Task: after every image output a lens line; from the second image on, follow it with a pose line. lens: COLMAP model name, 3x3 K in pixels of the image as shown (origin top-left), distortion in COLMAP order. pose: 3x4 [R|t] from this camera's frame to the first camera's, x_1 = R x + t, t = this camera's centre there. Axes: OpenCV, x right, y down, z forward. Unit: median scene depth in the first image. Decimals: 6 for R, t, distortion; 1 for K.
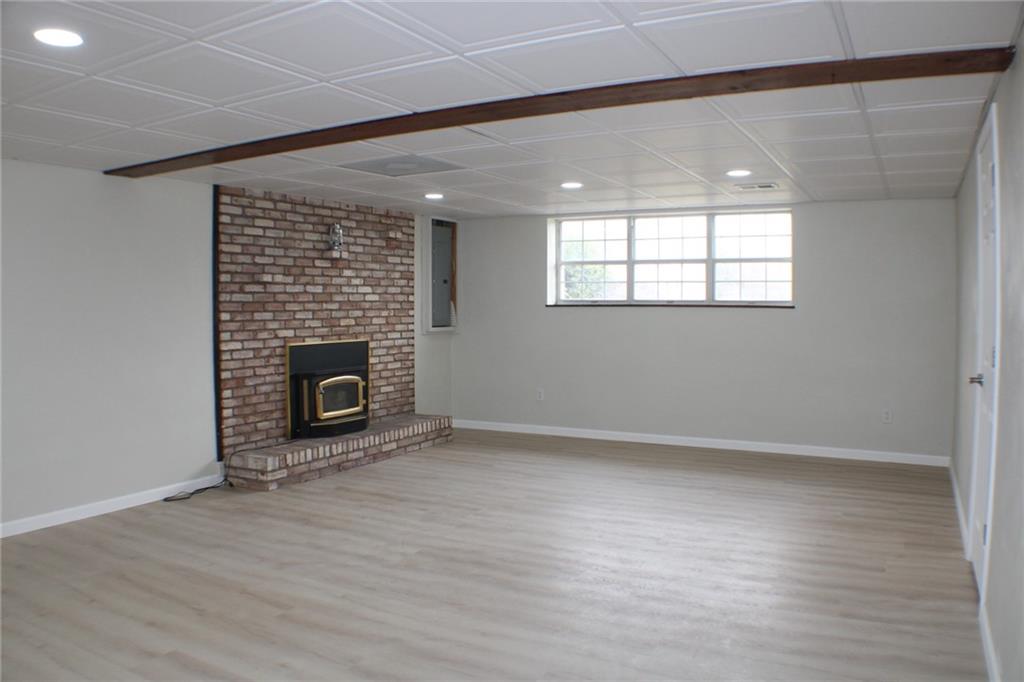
lens RADIAL K [[781.5, 0, 517.4], [0, 781.5, 339.2], [0, 0, 1]] dist [-0.204771, 0.074620]
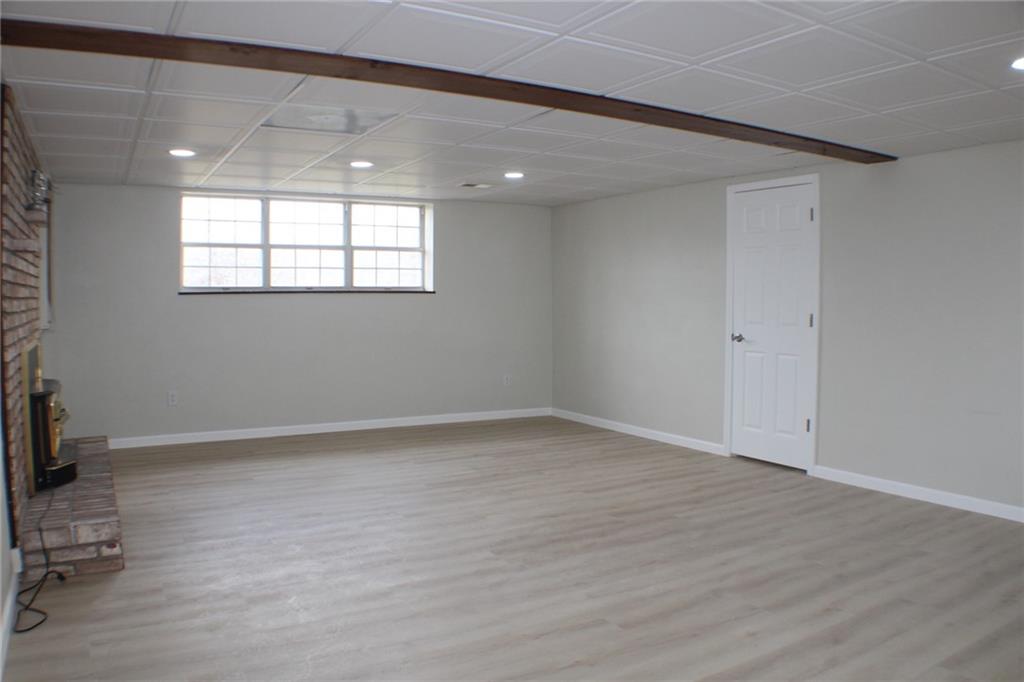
lens RADIAL K [[781.5, 0, 517.4], [0, 781.5, 339.2], [0, 0, 1]] dist [-0.204771, 0.074620]
pose [[0.527772, -0.051009, 0.847853, -0.658015], [0.036710, 0.998632, 0.037229, -0.013582], [-0.848593, 0.011476, 0.528922, 0.347608]]
